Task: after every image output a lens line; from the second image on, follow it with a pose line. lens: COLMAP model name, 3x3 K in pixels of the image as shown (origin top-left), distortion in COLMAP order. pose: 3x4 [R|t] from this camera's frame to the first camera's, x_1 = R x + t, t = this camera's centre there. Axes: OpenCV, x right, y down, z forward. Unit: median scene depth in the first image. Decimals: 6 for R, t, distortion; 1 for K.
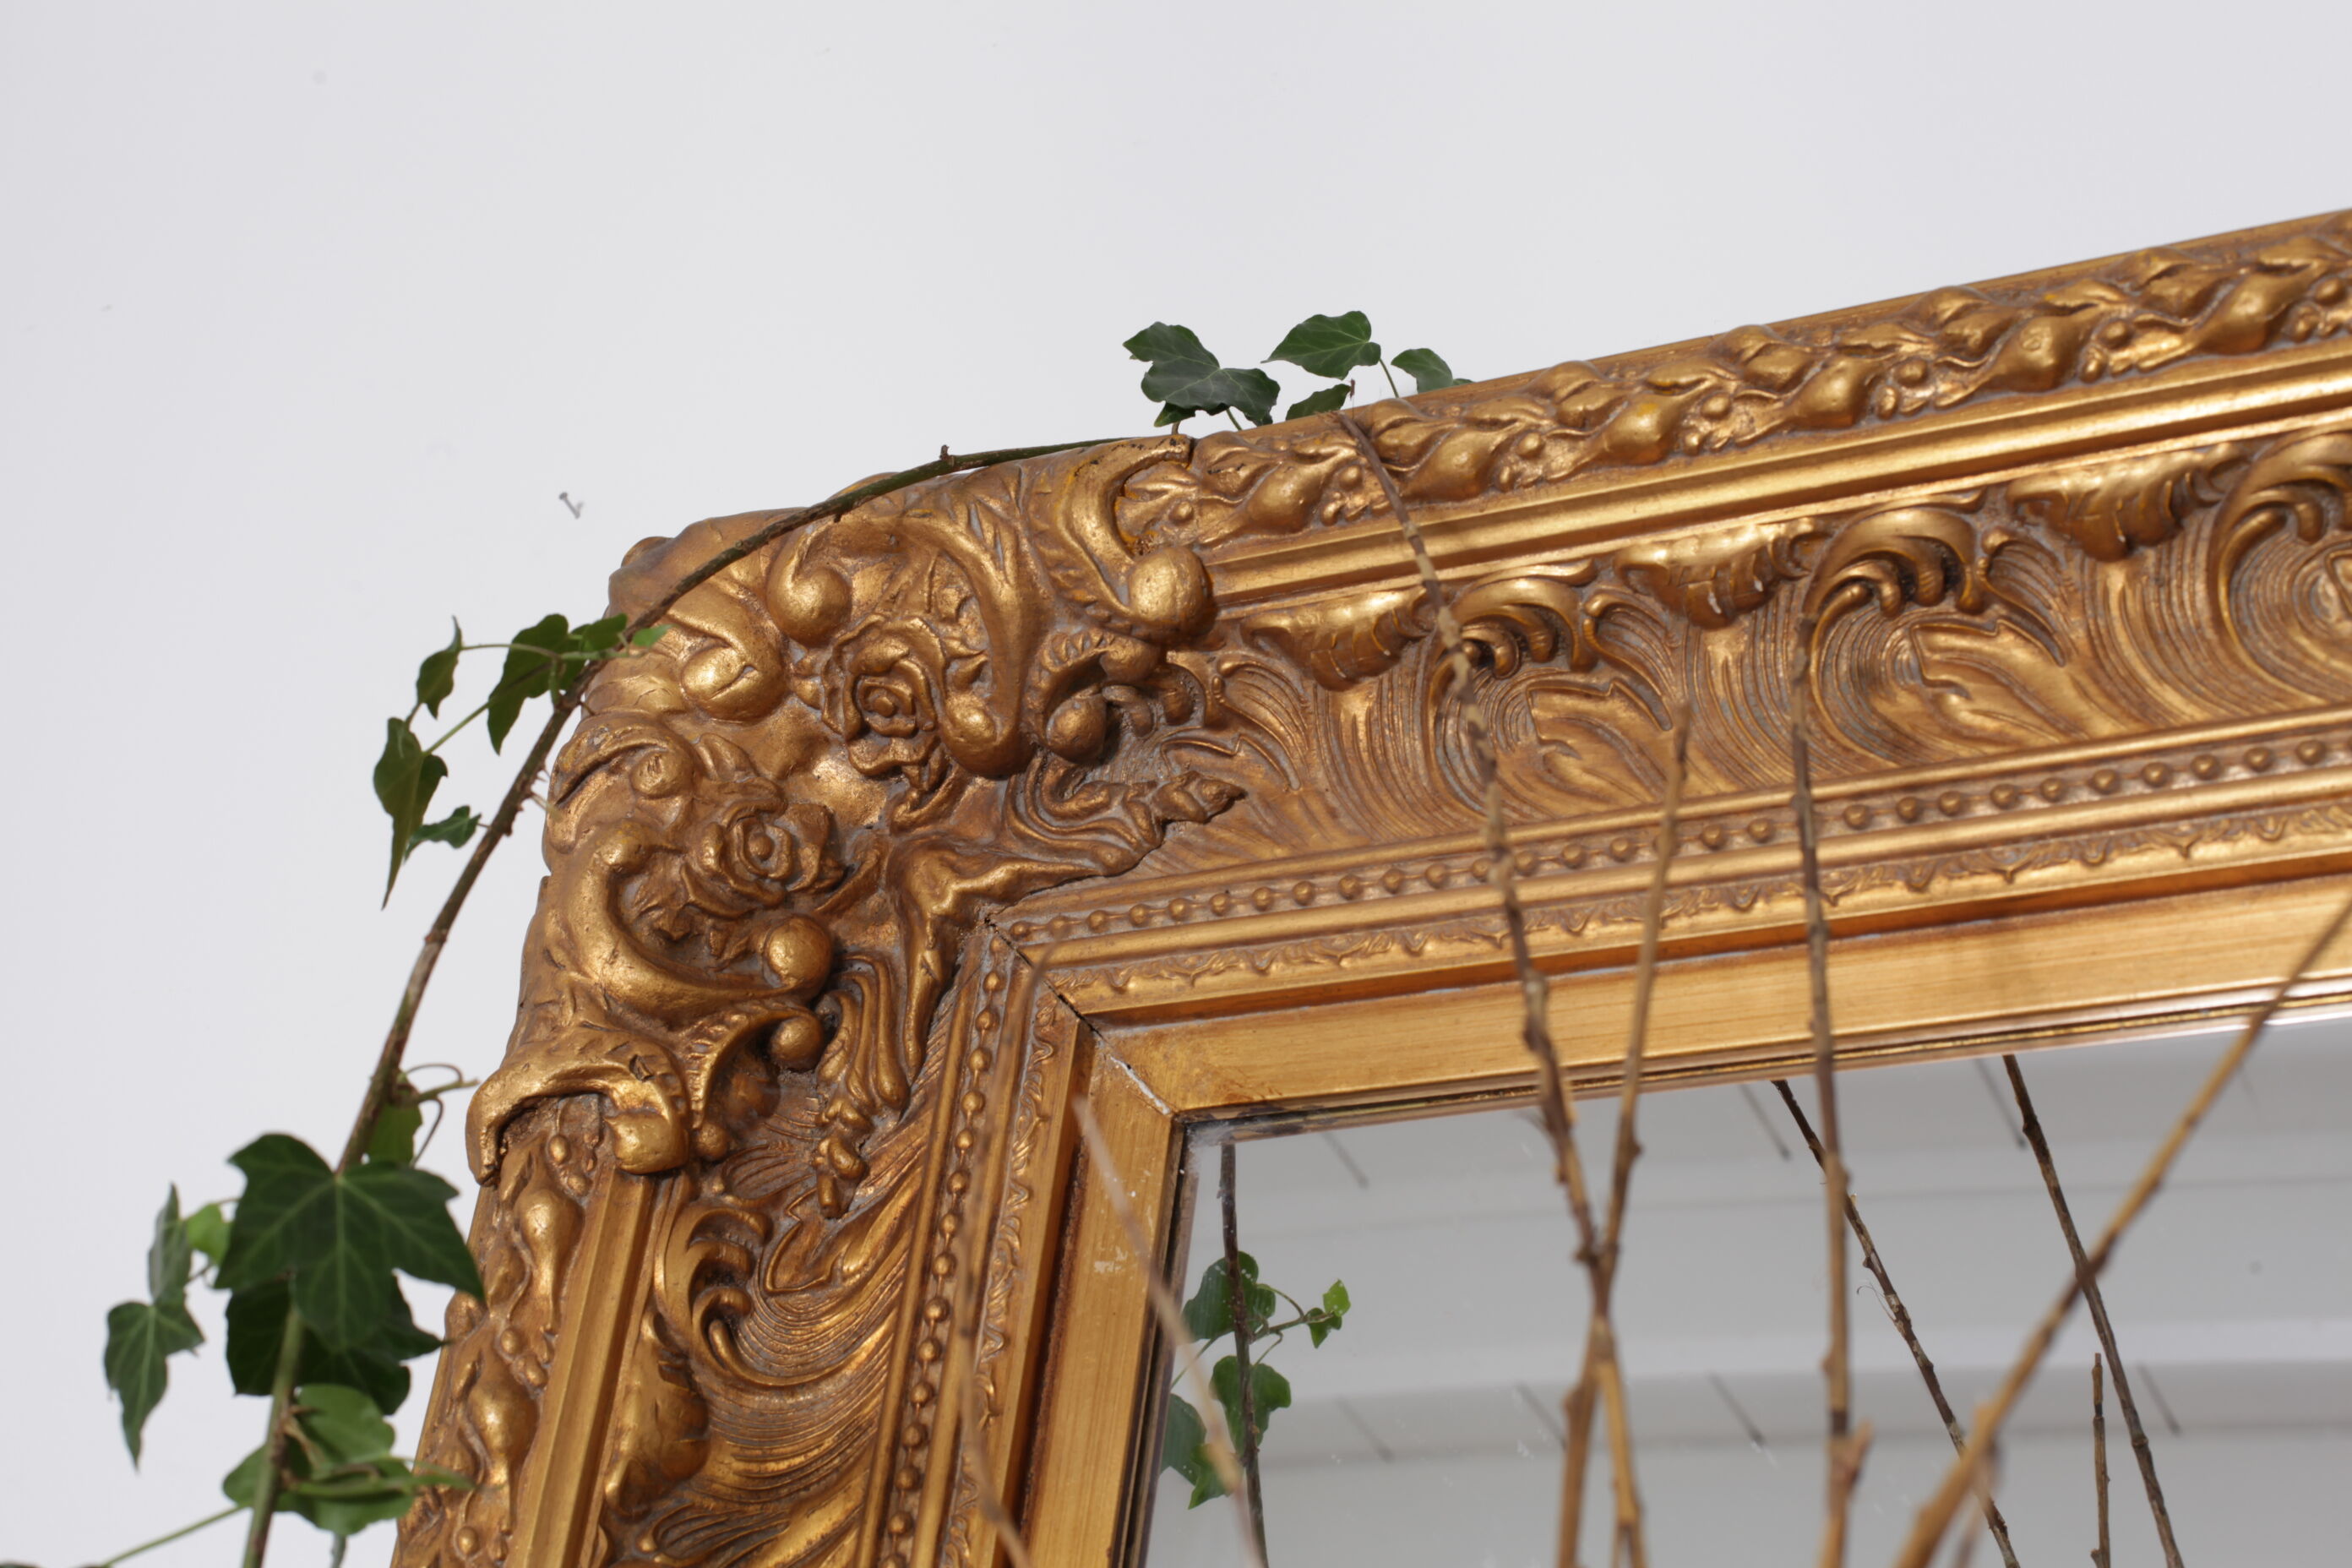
lens RADIAL K [[3563.6, 0, 1176.0], [0, 3563.6, 784.0], [0, 0, 1]] dist [-0.165649, 0.031638]
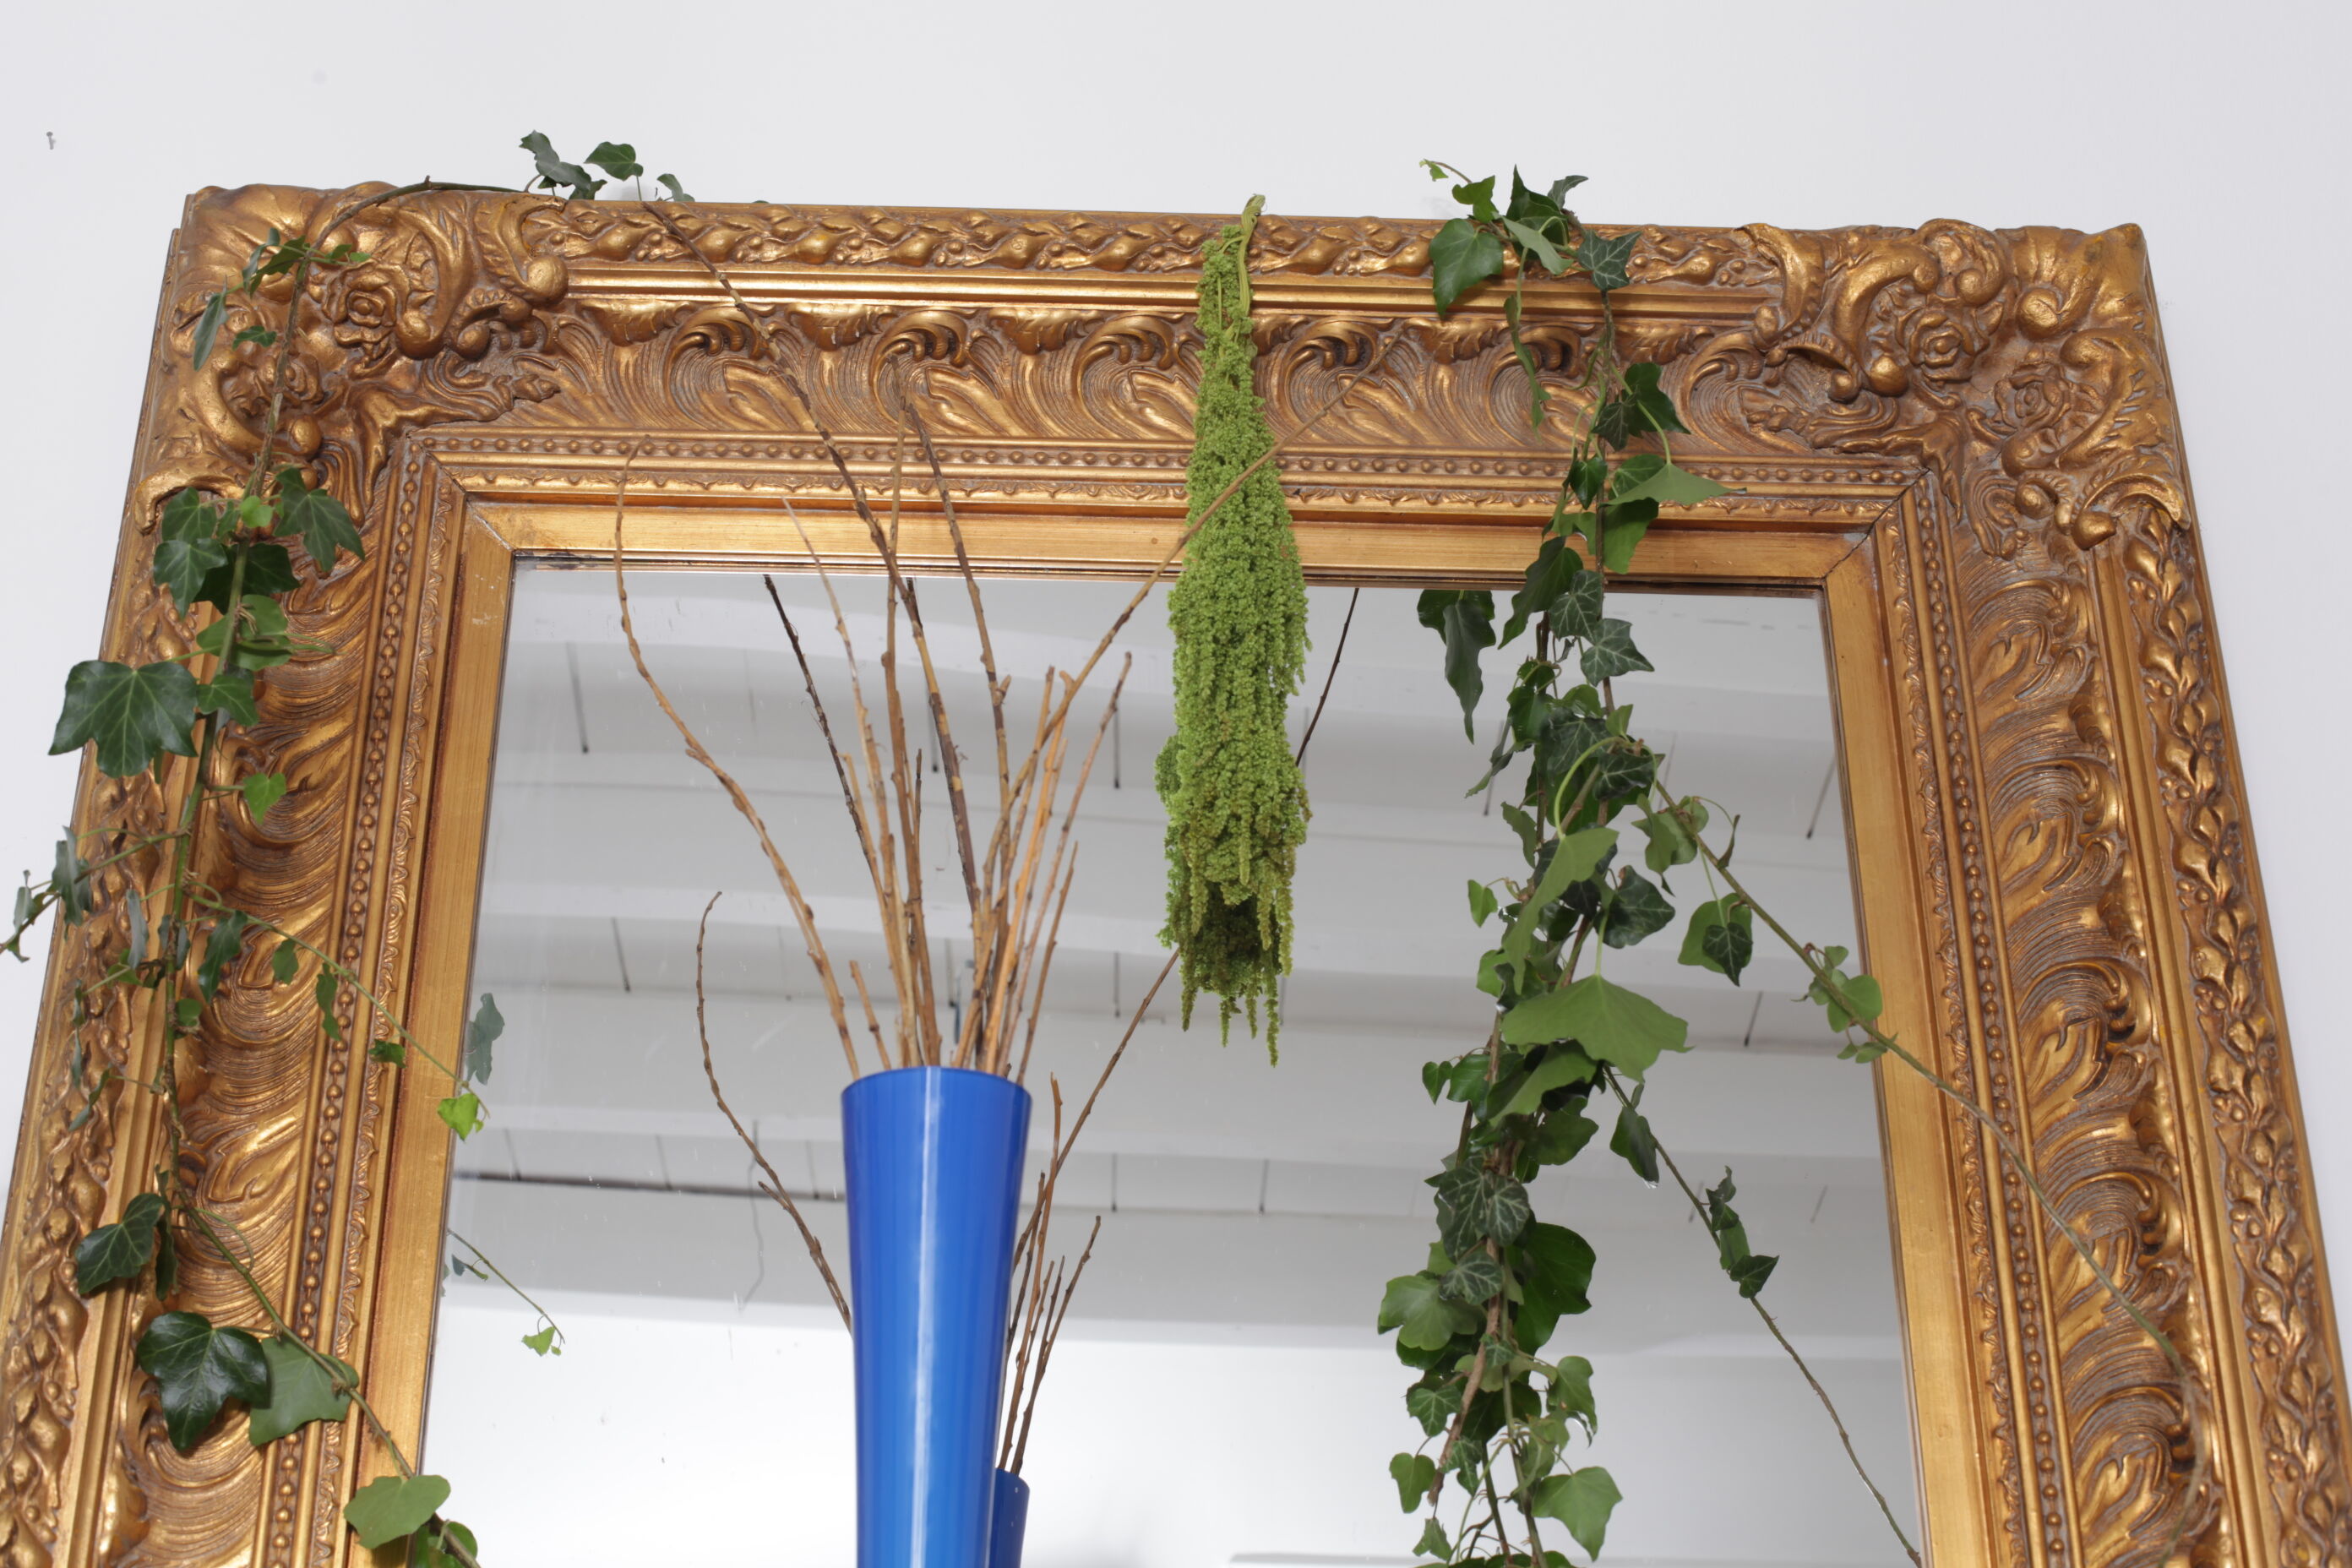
lens RADIAL K [[3563.6, 0, 1176.0], [0, 3563.6, 784.0], [0, 0, 1]] dist [-0.165649, 0.031638]
pose [[0.866223, 0.127838, 0.483028, -0.589845], [-0.162431, 0.986255, 0.030268, 0.100672], [-0.472519, -0.104678, 0.875082, -0.837559]]
